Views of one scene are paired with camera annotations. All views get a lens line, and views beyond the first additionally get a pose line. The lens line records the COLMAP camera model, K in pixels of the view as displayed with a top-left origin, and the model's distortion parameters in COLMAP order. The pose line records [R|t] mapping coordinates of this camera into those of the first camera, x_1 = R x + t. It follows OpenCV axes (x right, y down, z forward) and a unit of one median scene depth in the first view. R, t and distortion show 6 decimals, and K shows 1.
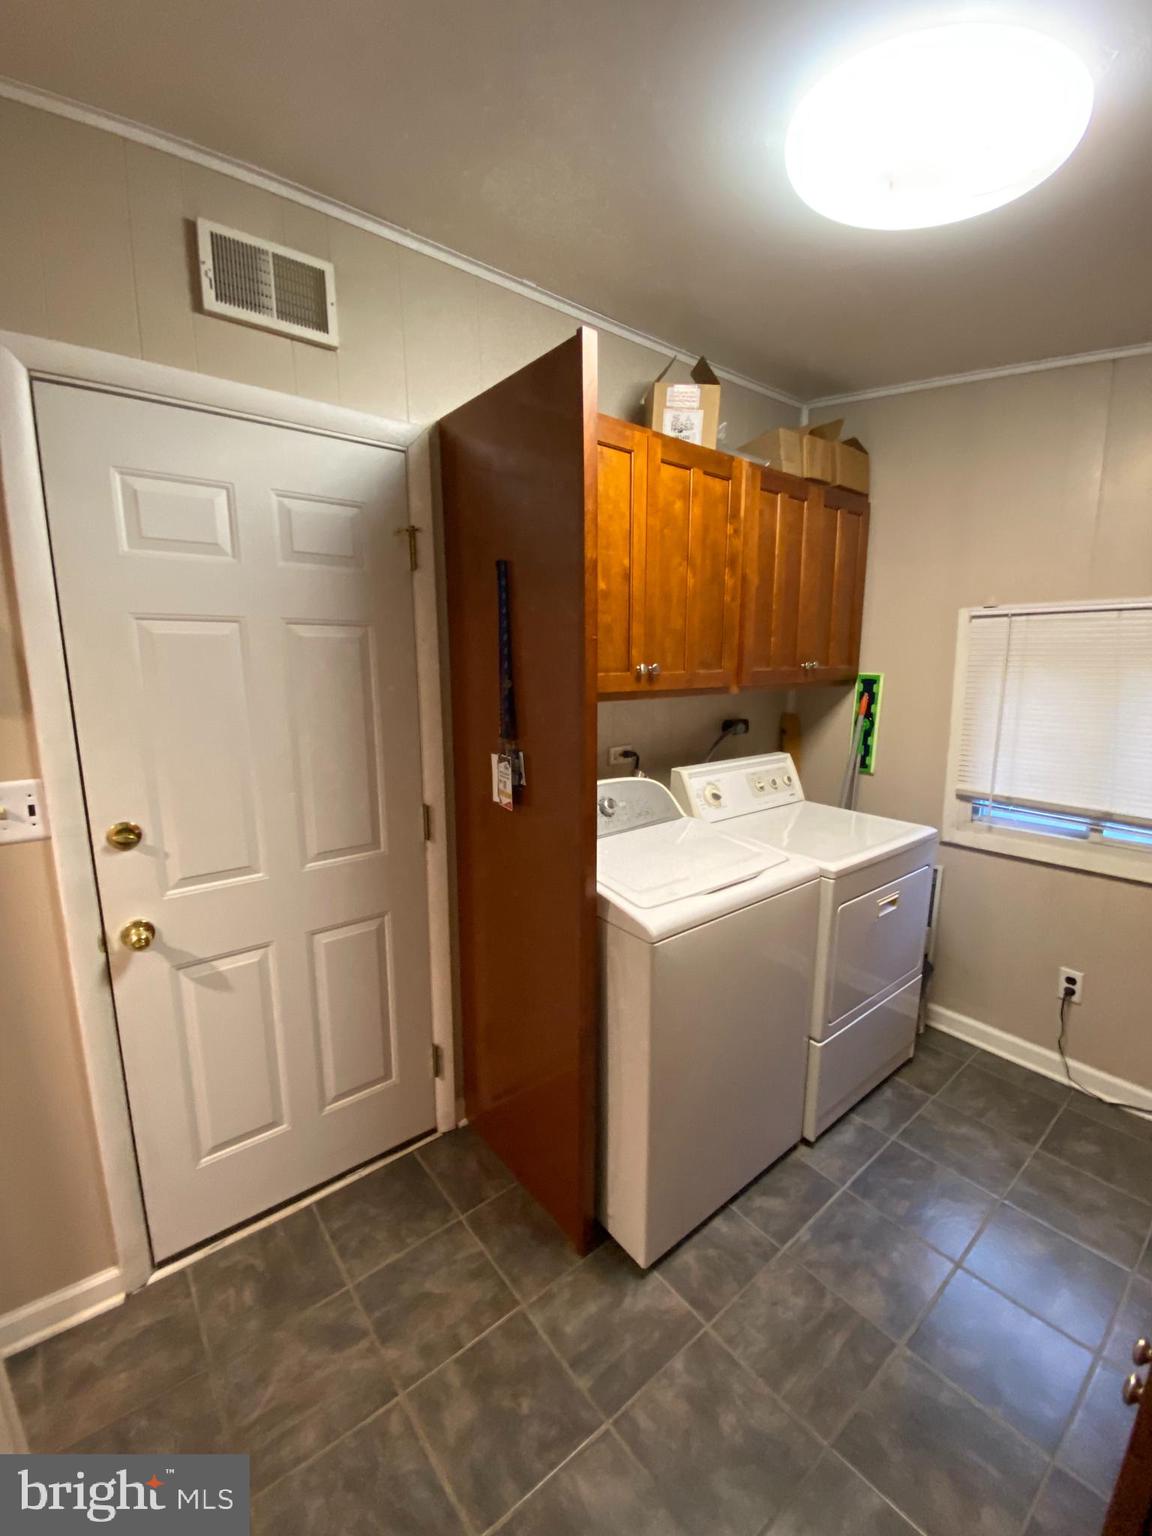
lens RADIAL K [[635.8, 0, 576.1], [0, 635.8, 766.9], [0, 0, 1]] dist [0.014186, -0.014267]
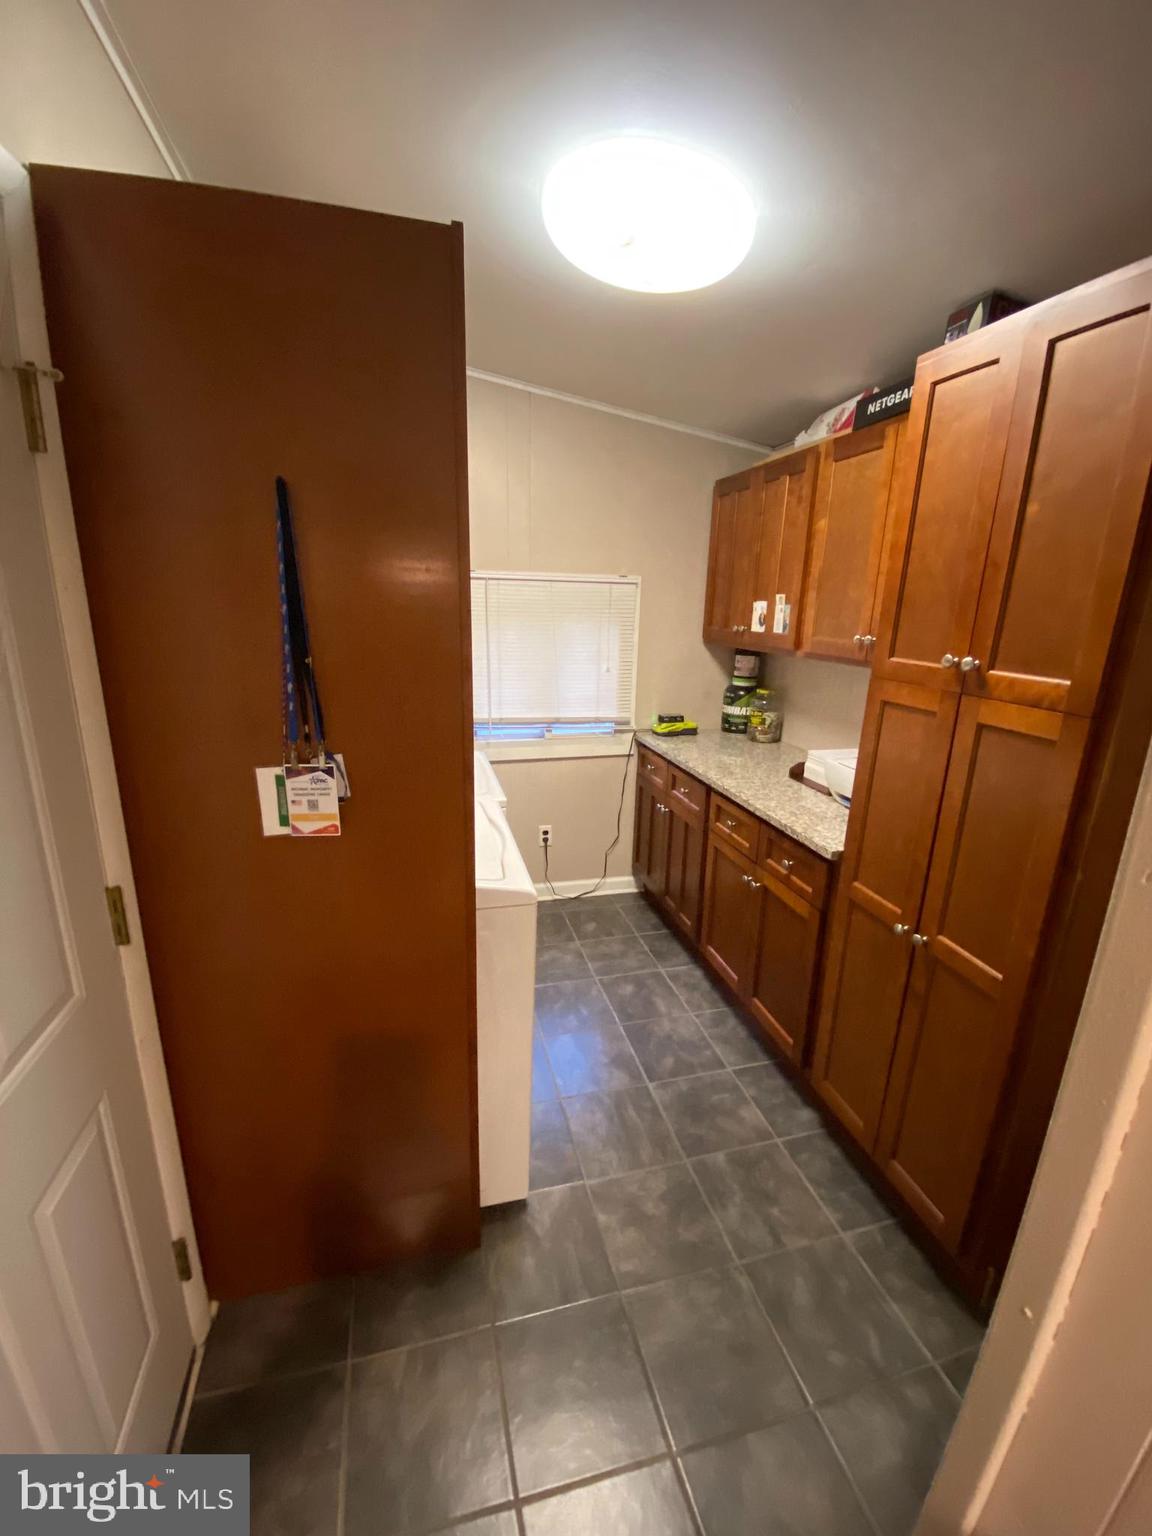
lens RADIAL K [[618.6, 0, 570.7], [0, 618.6, 763.2], [0, 0, 1]] dist [0.033502, -0.022606]
pose [[0.416618, -0.219327, 0.882227, -0.601660], [0.127099, 0.974981, 0.182366, -0.110146], [-0.900153, 0.036153, 0.434071, 0.419529]]
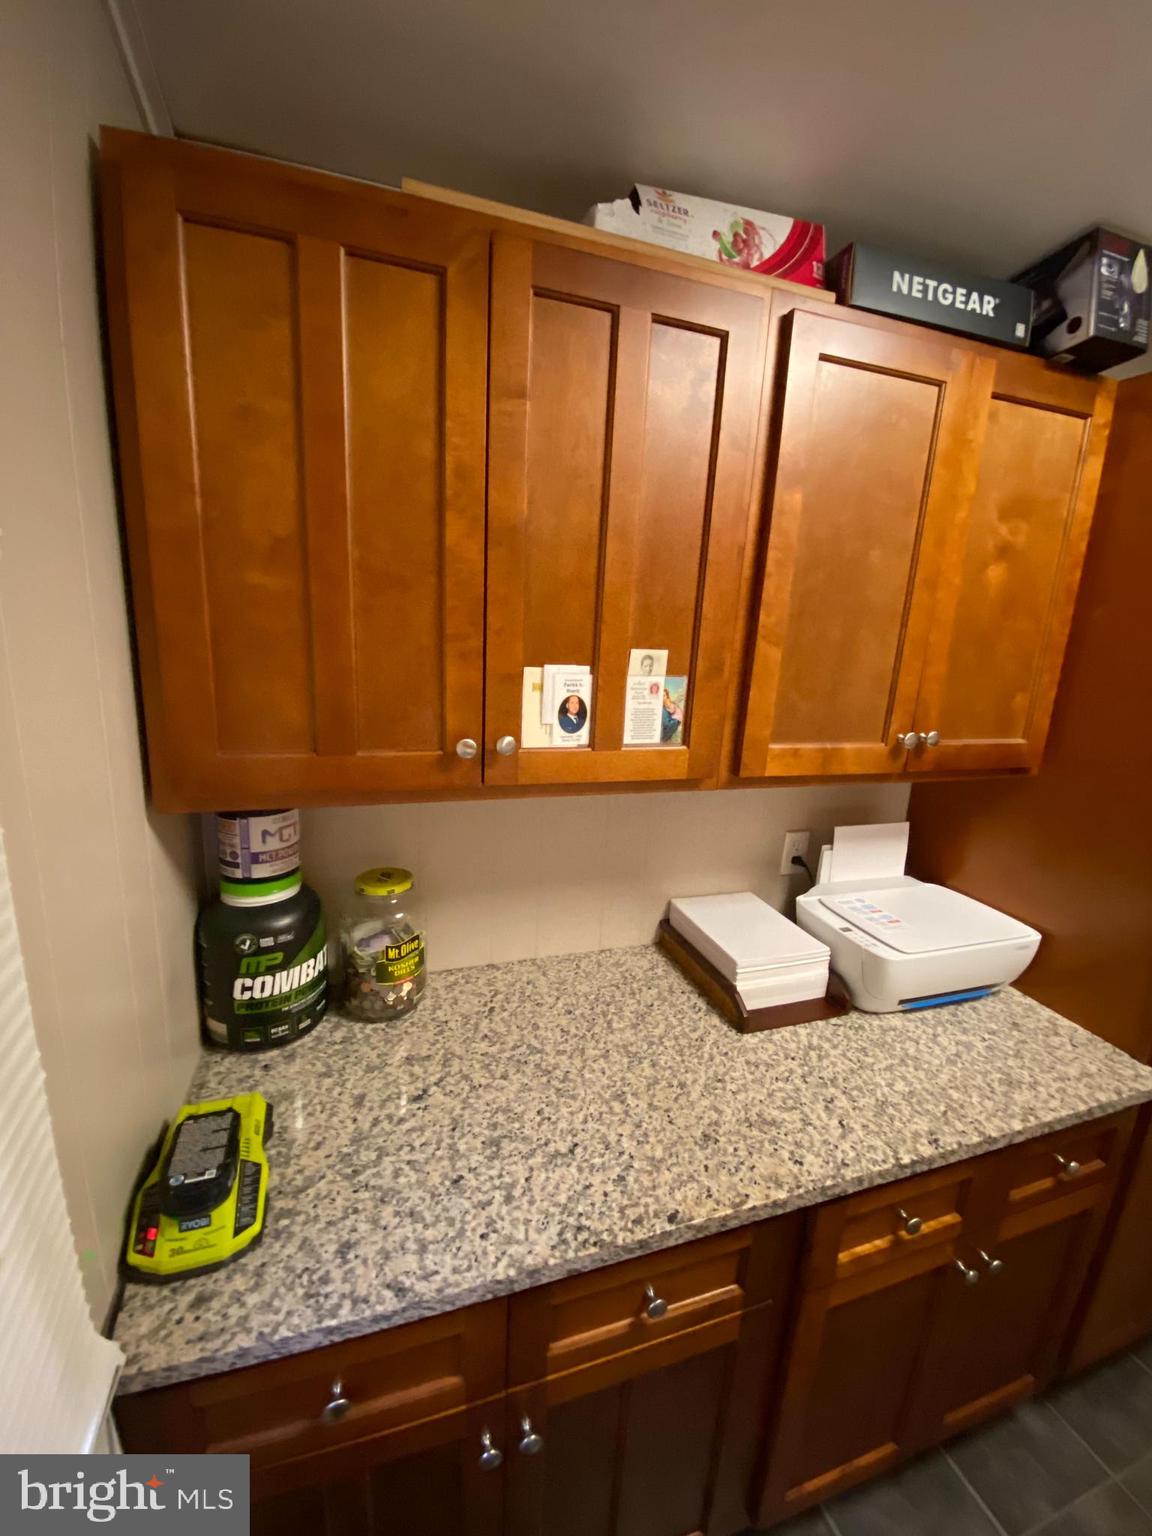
lens RADIAL K [[618.6, 0, 579.1], [0, 618.6, 765.3], [0, 0, 1]] dist [0.021113, -0.022803]
pose [[-0.934259, -0.118390, 0.336368, 0.872143], [0.014770, 0.929622, 0.368218, -0.280495], [-0.356288, 0.348979, -0.866760, 1.154492]]
